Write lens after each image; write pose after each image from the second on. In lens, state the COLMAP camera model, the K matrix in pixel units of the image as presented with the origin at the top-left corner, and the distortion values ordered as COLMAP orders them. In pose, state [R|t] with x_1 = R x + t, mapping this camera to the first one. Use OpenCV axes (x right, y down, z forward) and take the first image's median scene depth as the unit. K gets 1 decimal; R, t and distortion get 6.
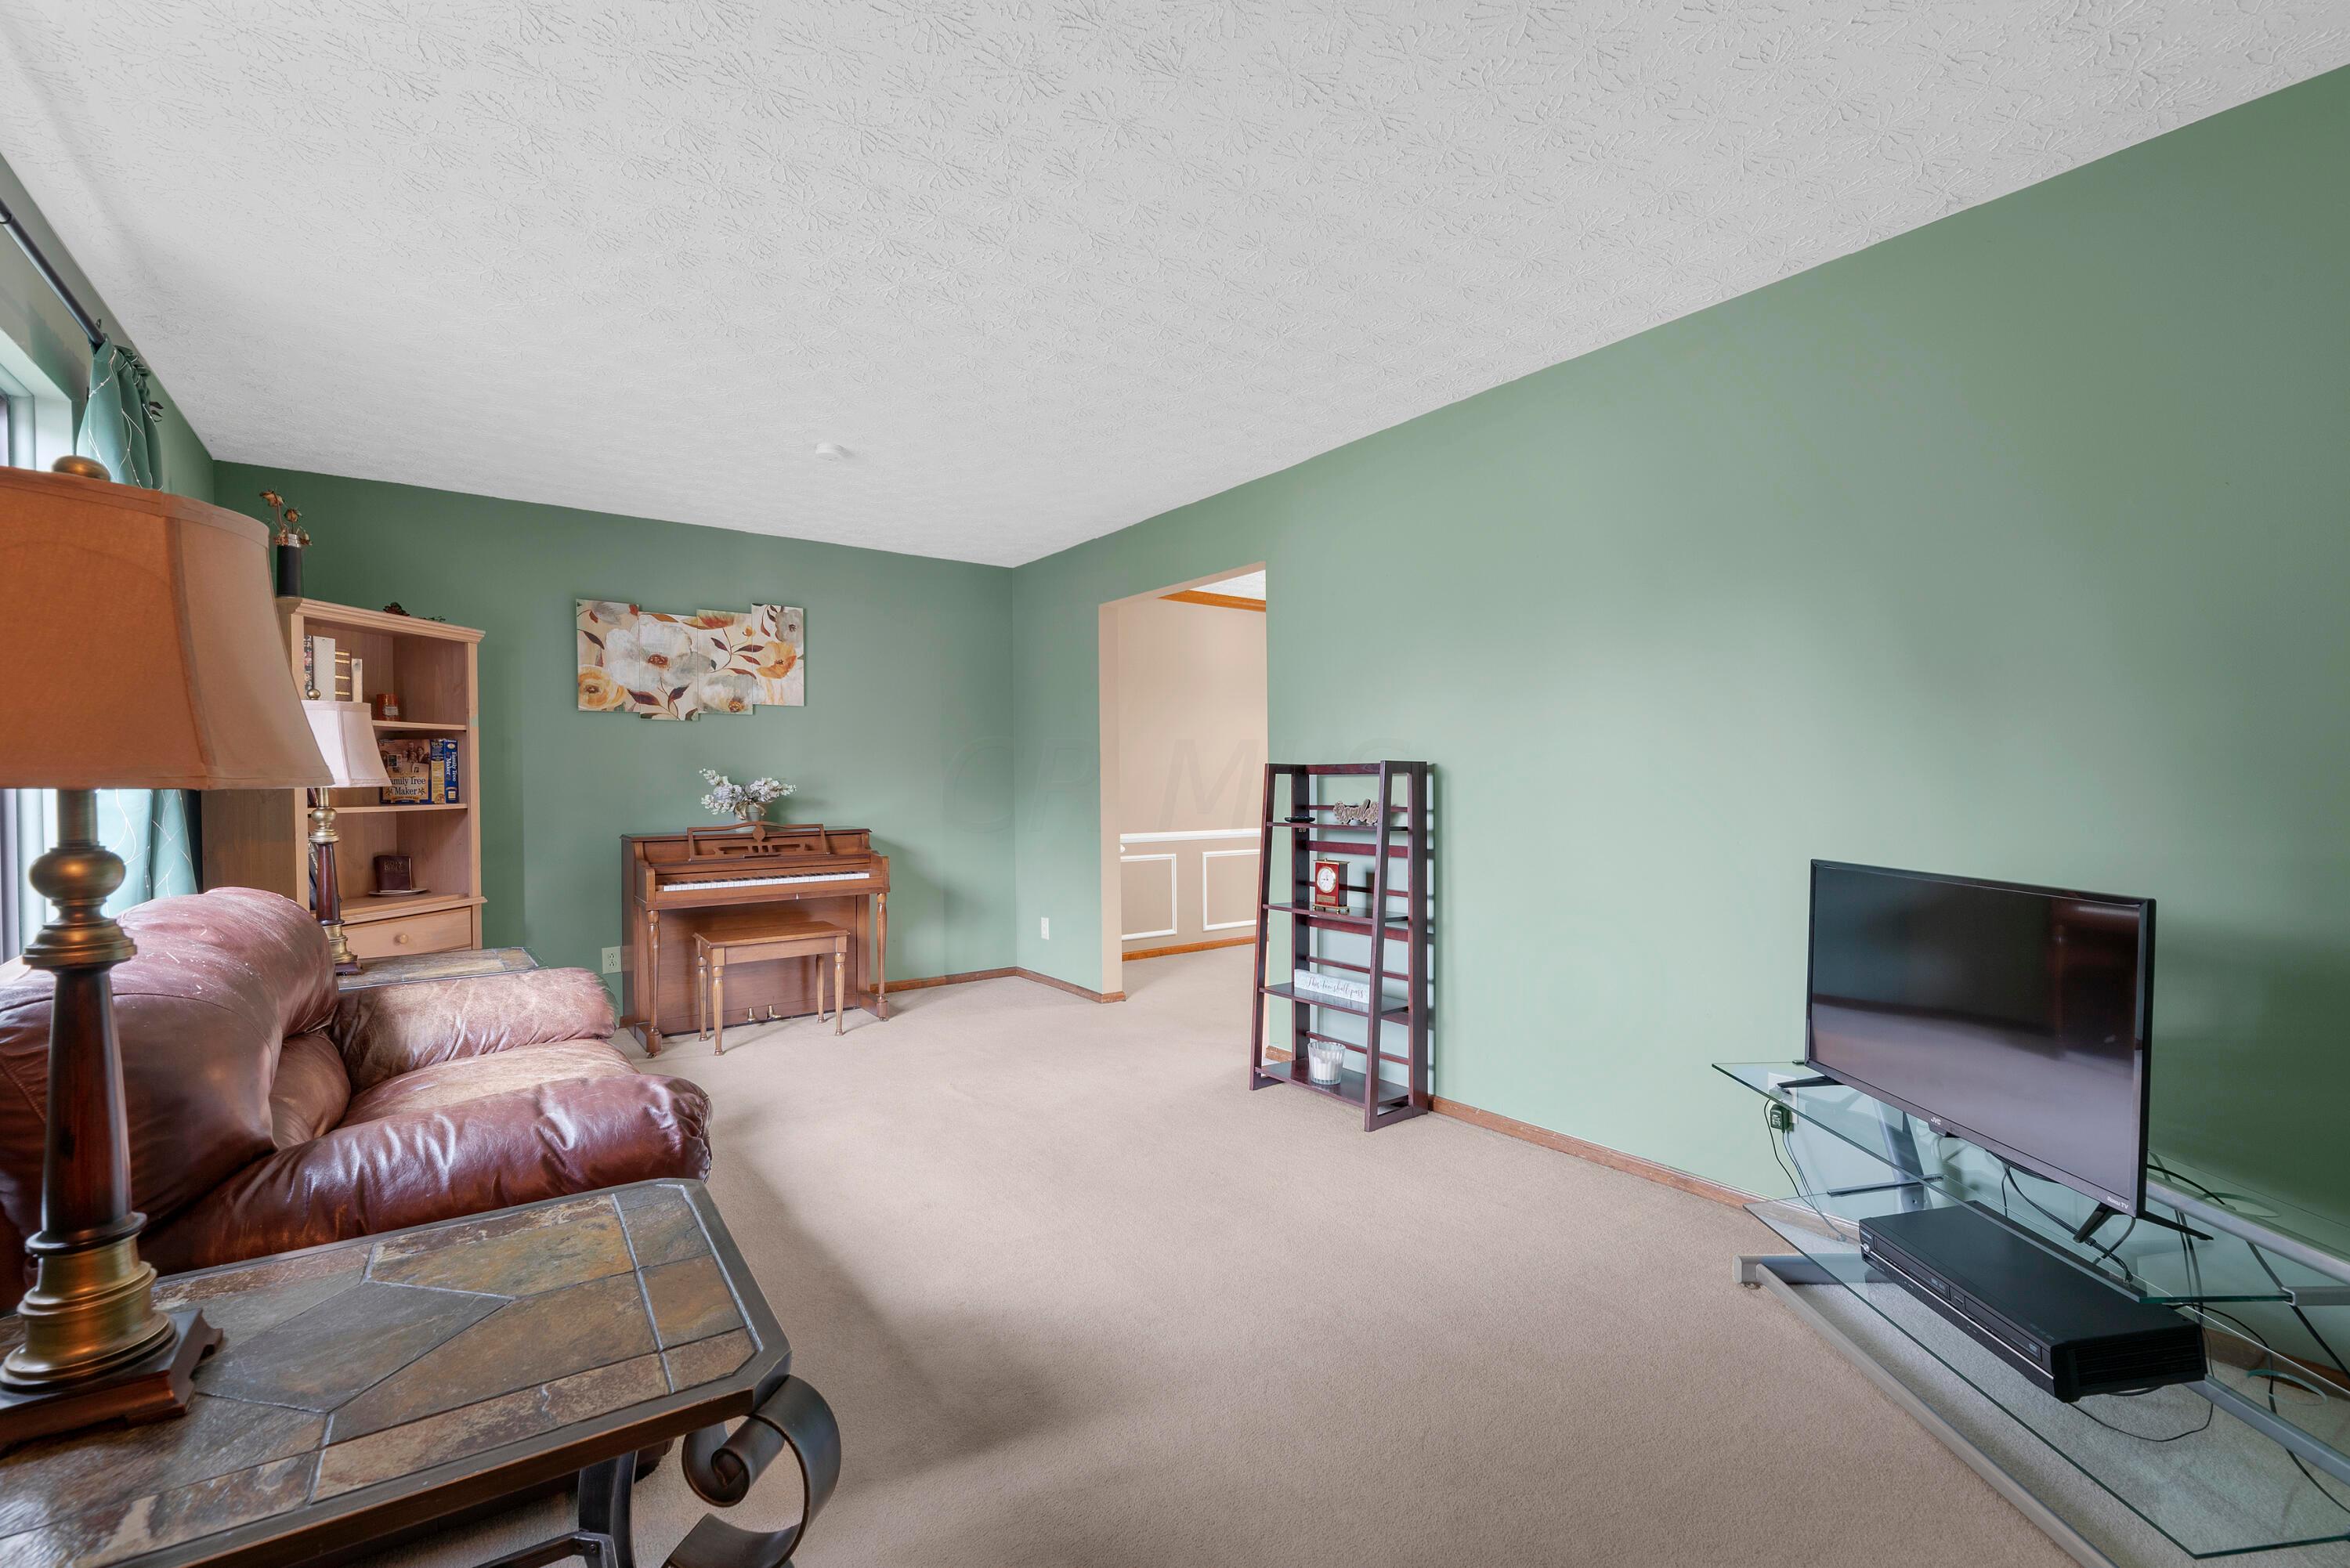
lens RADIAL K [[981.7, 0, 1165.3], [0, 981.7, 784.5], [0, 0, 1]] dist [-0.000757, 0.000372]
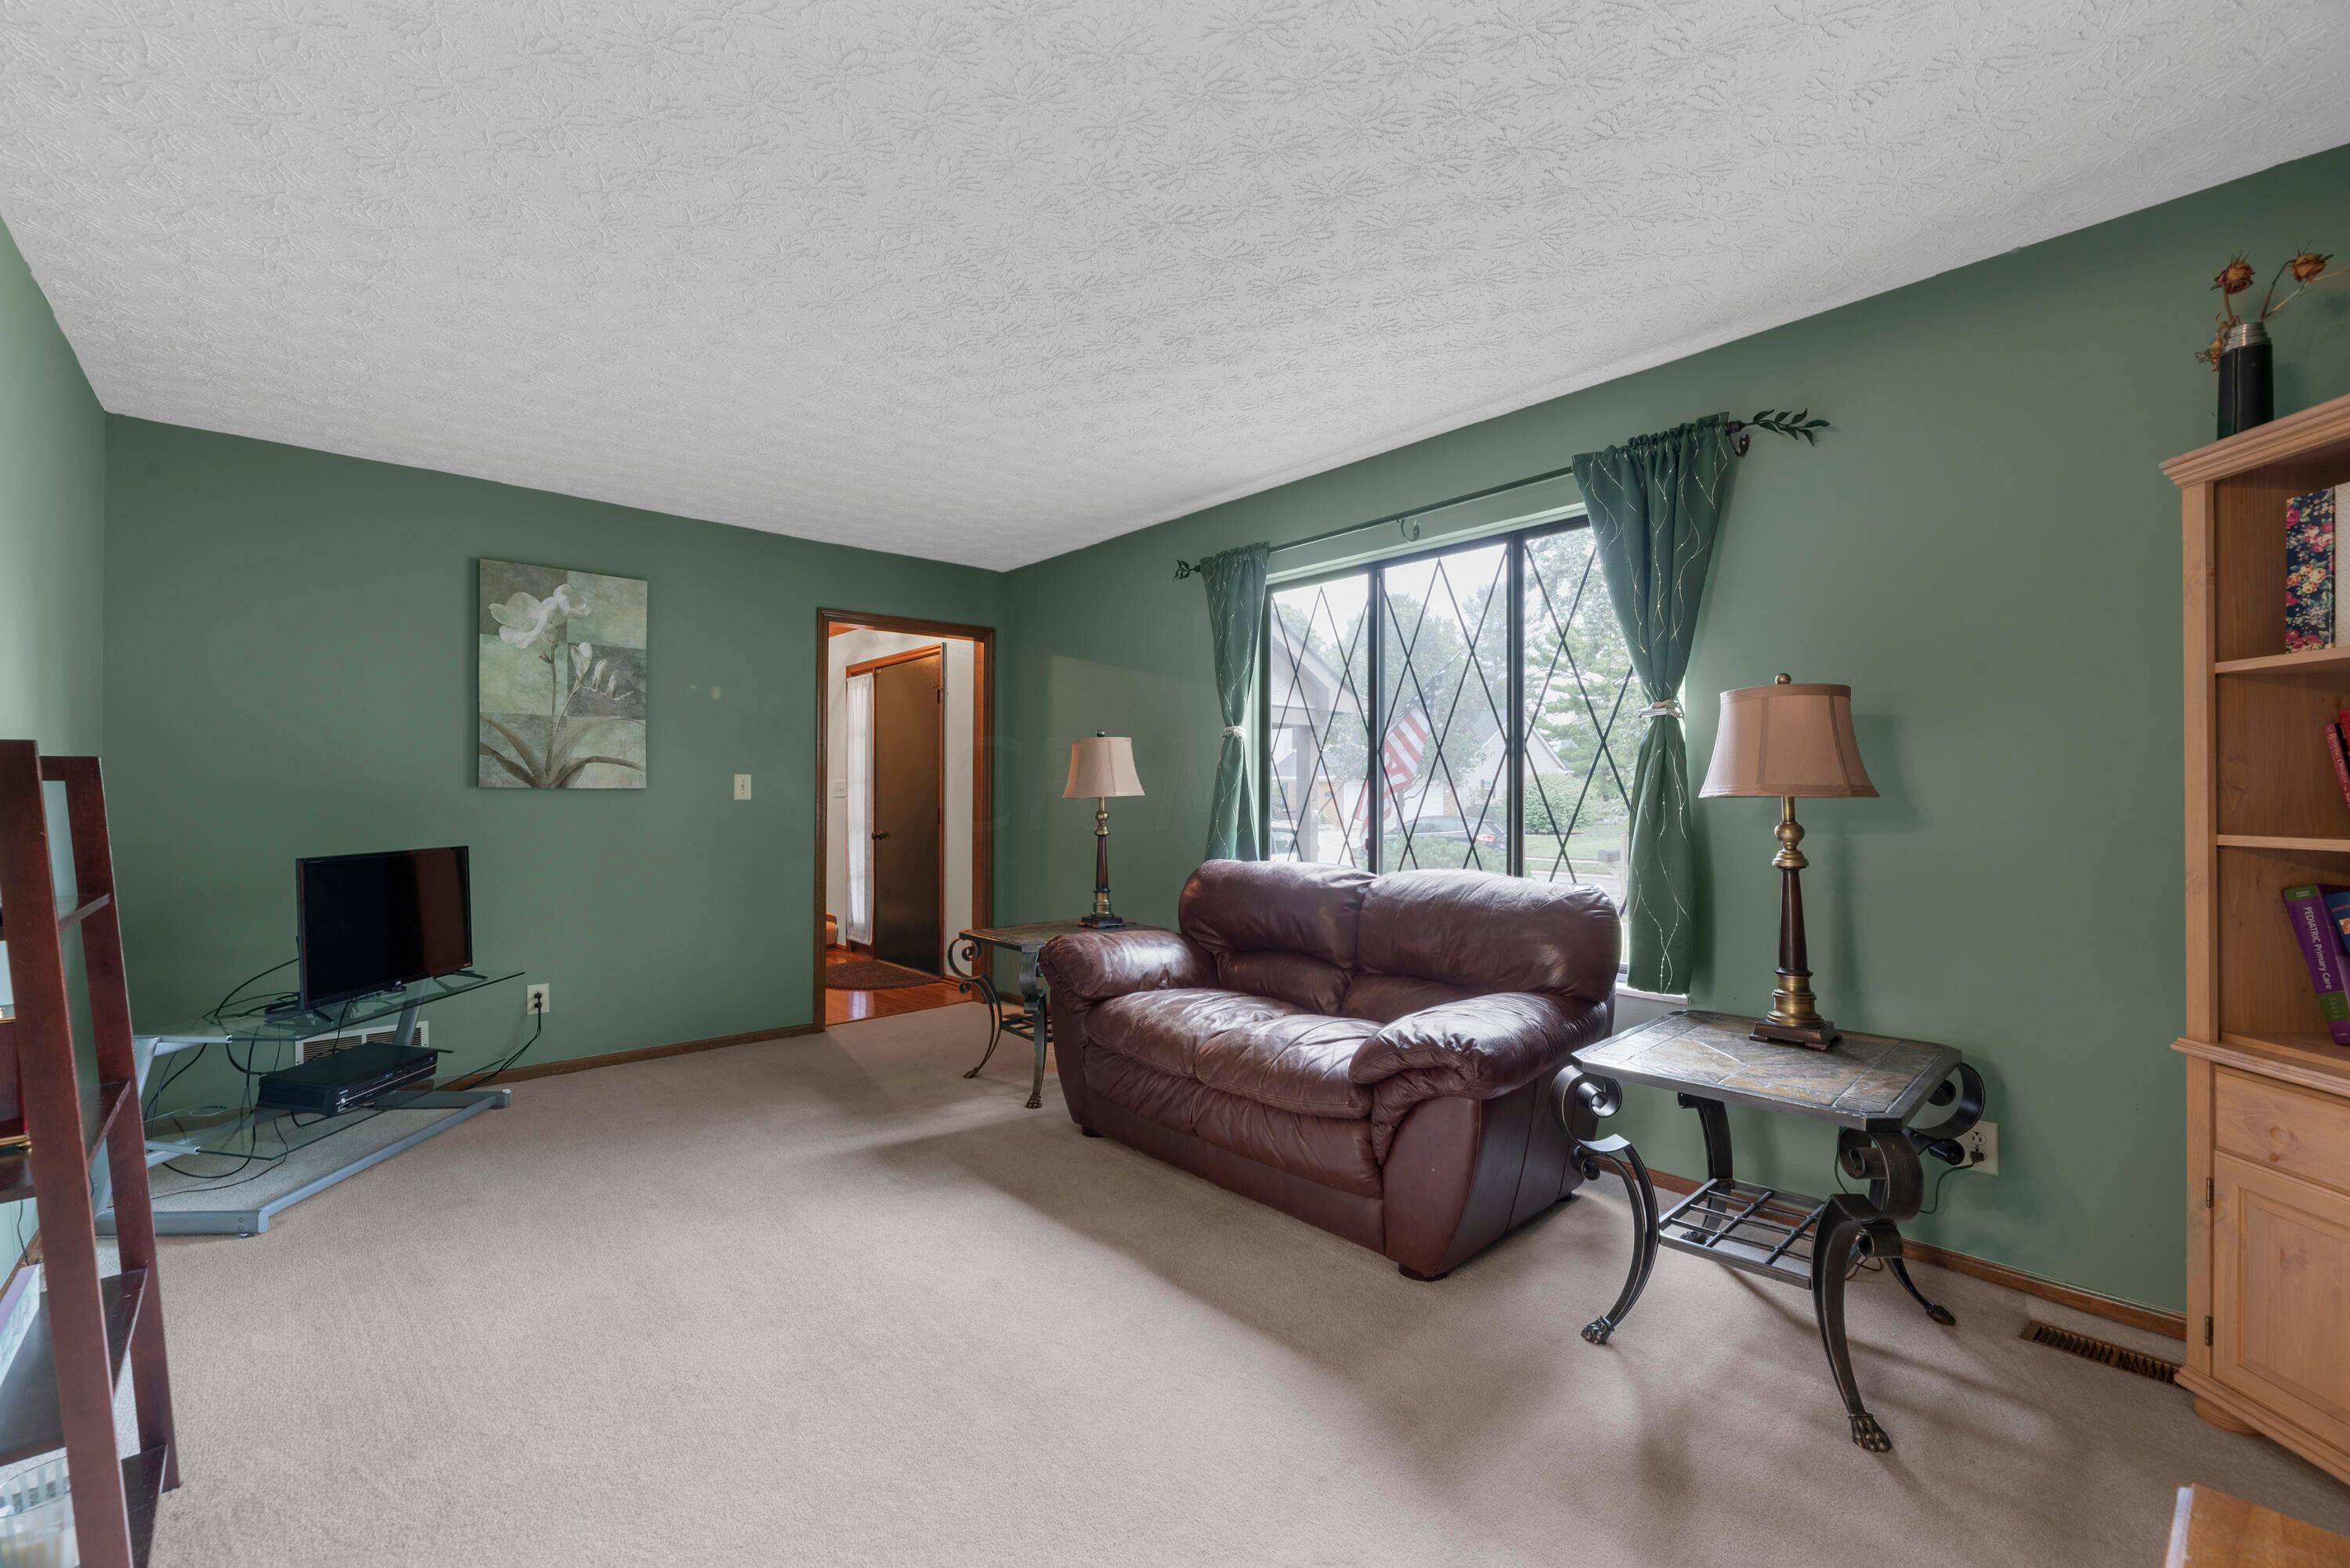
lens RADIAL K [[981.7, 0, 1176.6], [0, 981.7, 802.6], [0, 0, 1]] dist [-0.000757, 0.000372]
pose [[-0.995762, 0.008740, -0.091552, -0.182188], [0.008000, 0.999932, 0.008447, -0.001908], [0.091620, 0.007679, -0.995764, 1.051471]]
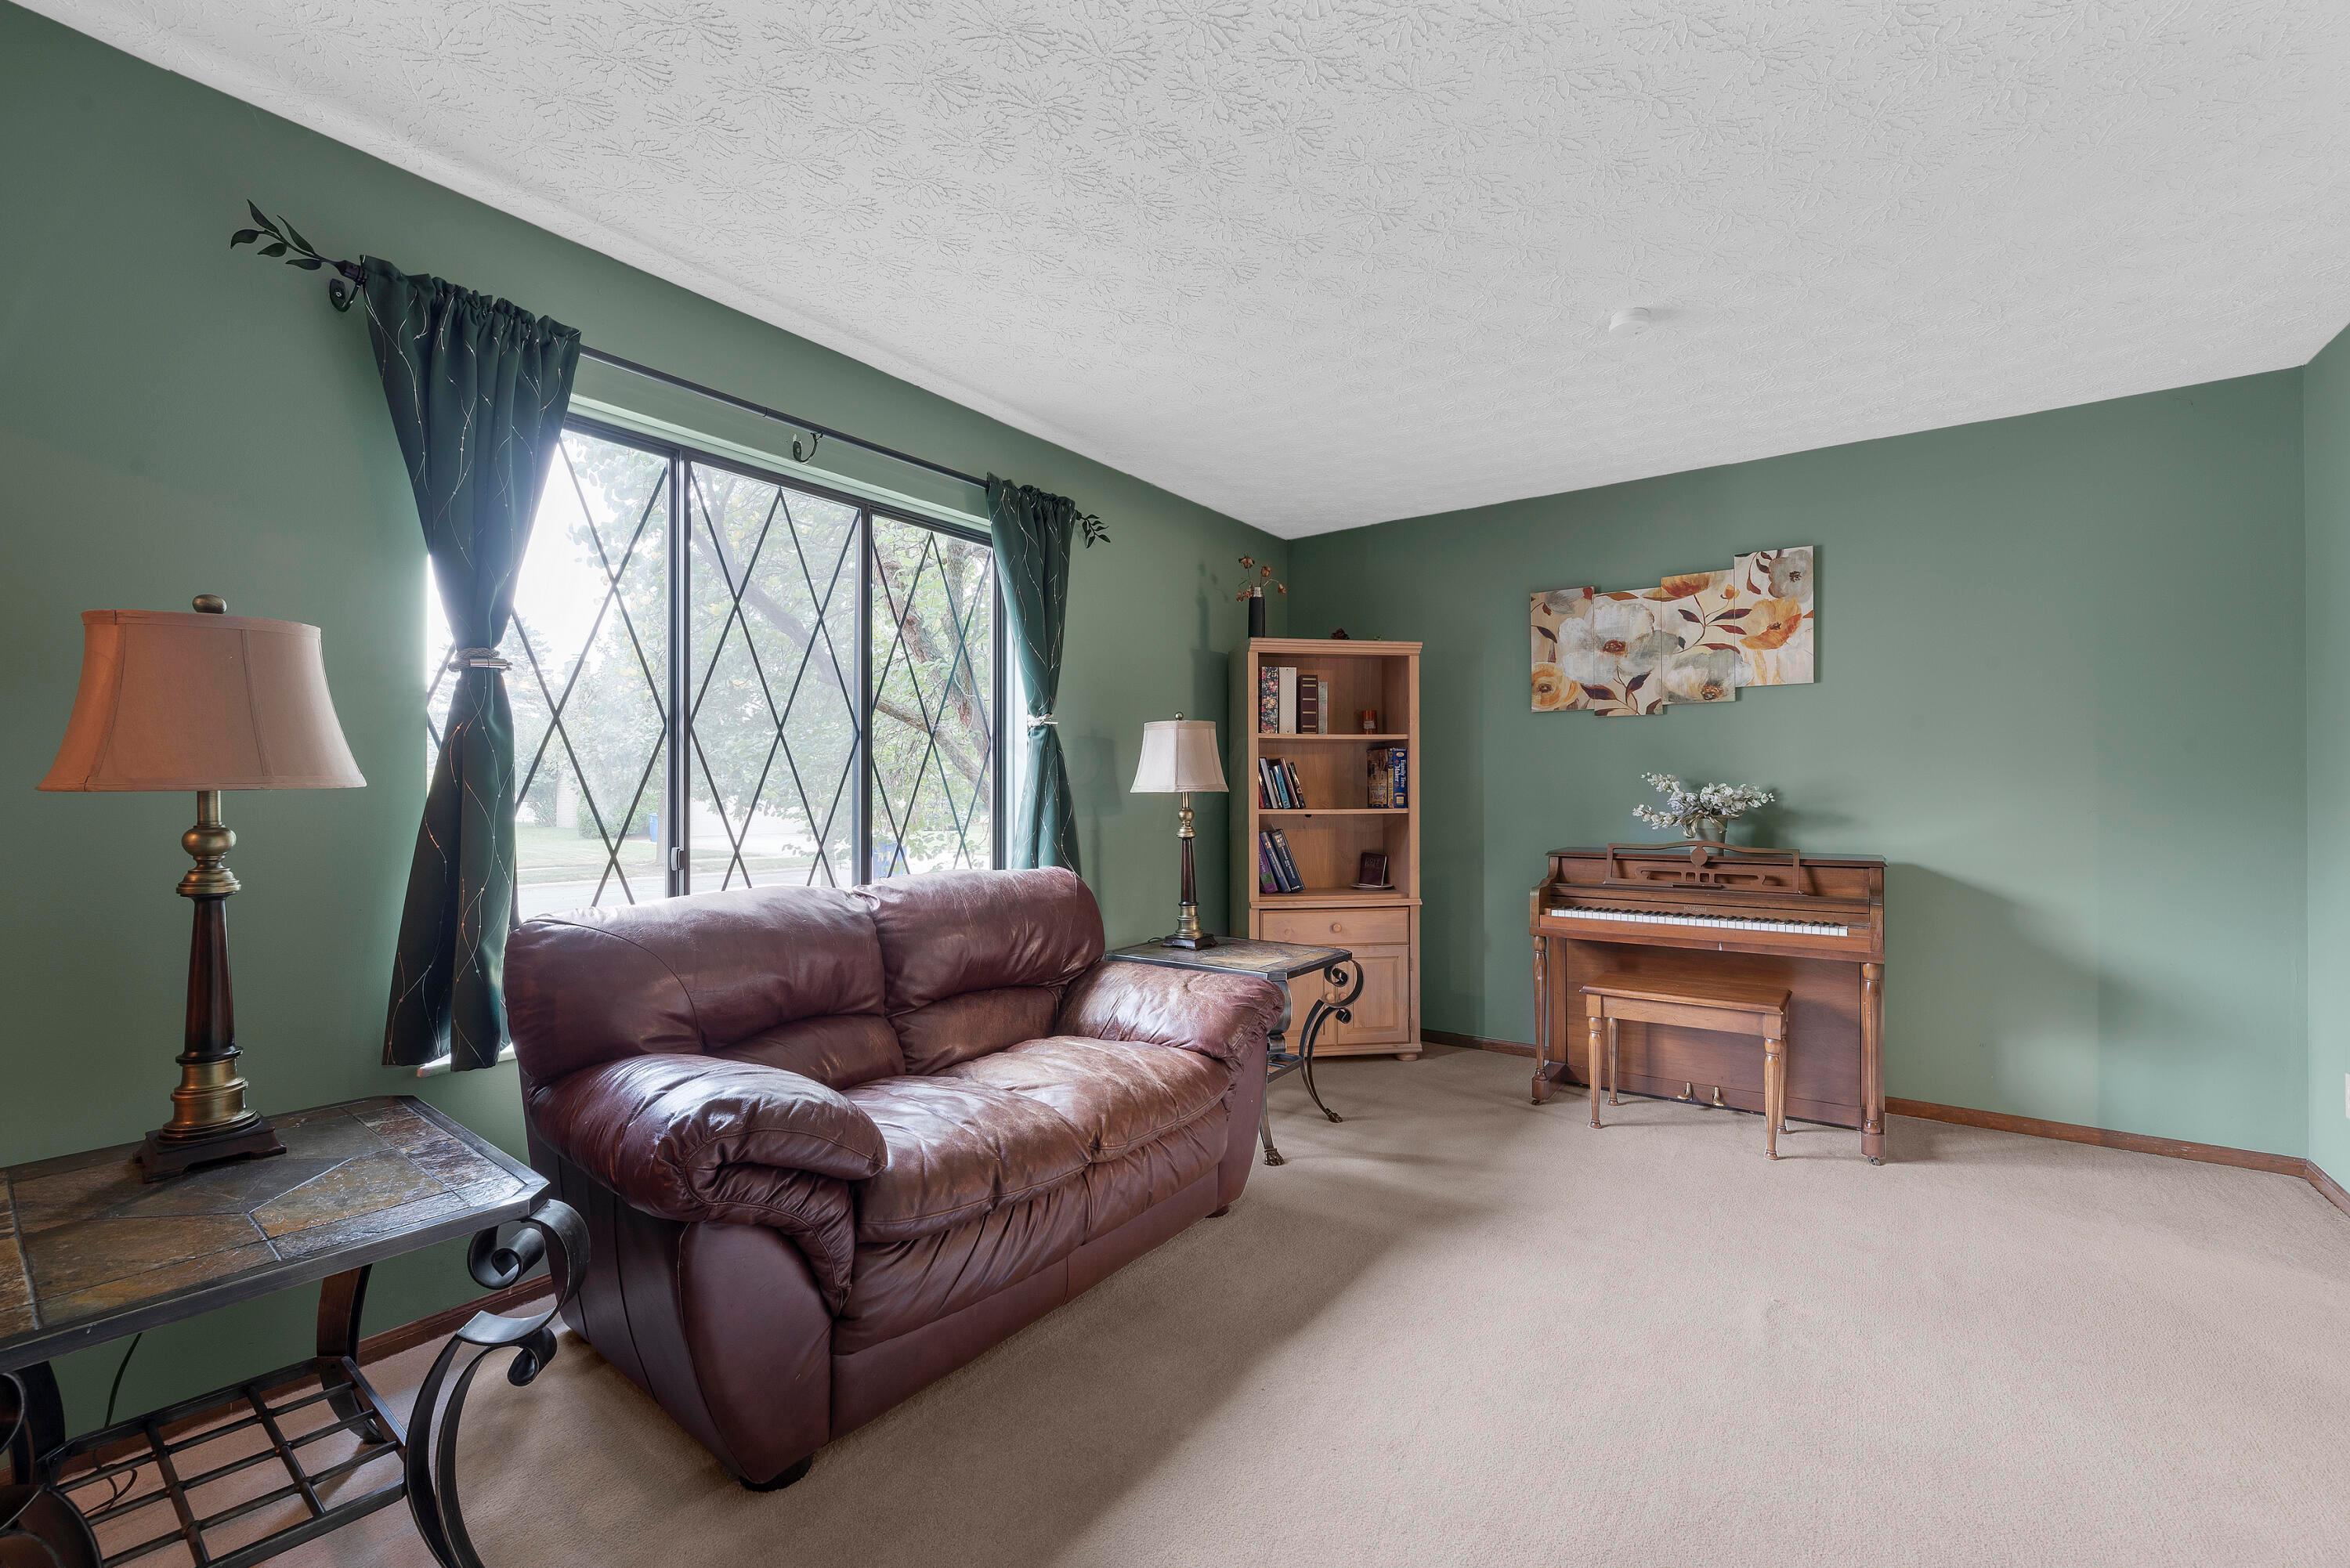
lens RADIAL K [[981.7, 0, 1183.1], [0, 981.7, 788.6], [0, 0, 1]] dist [-0.000757, 0.000372]
pose [[0.307956, 0.002620, -0.951397, 0.183598], [-0.005131, 0.999986, 0.001093, -0.001615], [0.951387, 0.004545, 0.307965, 0.376737]]
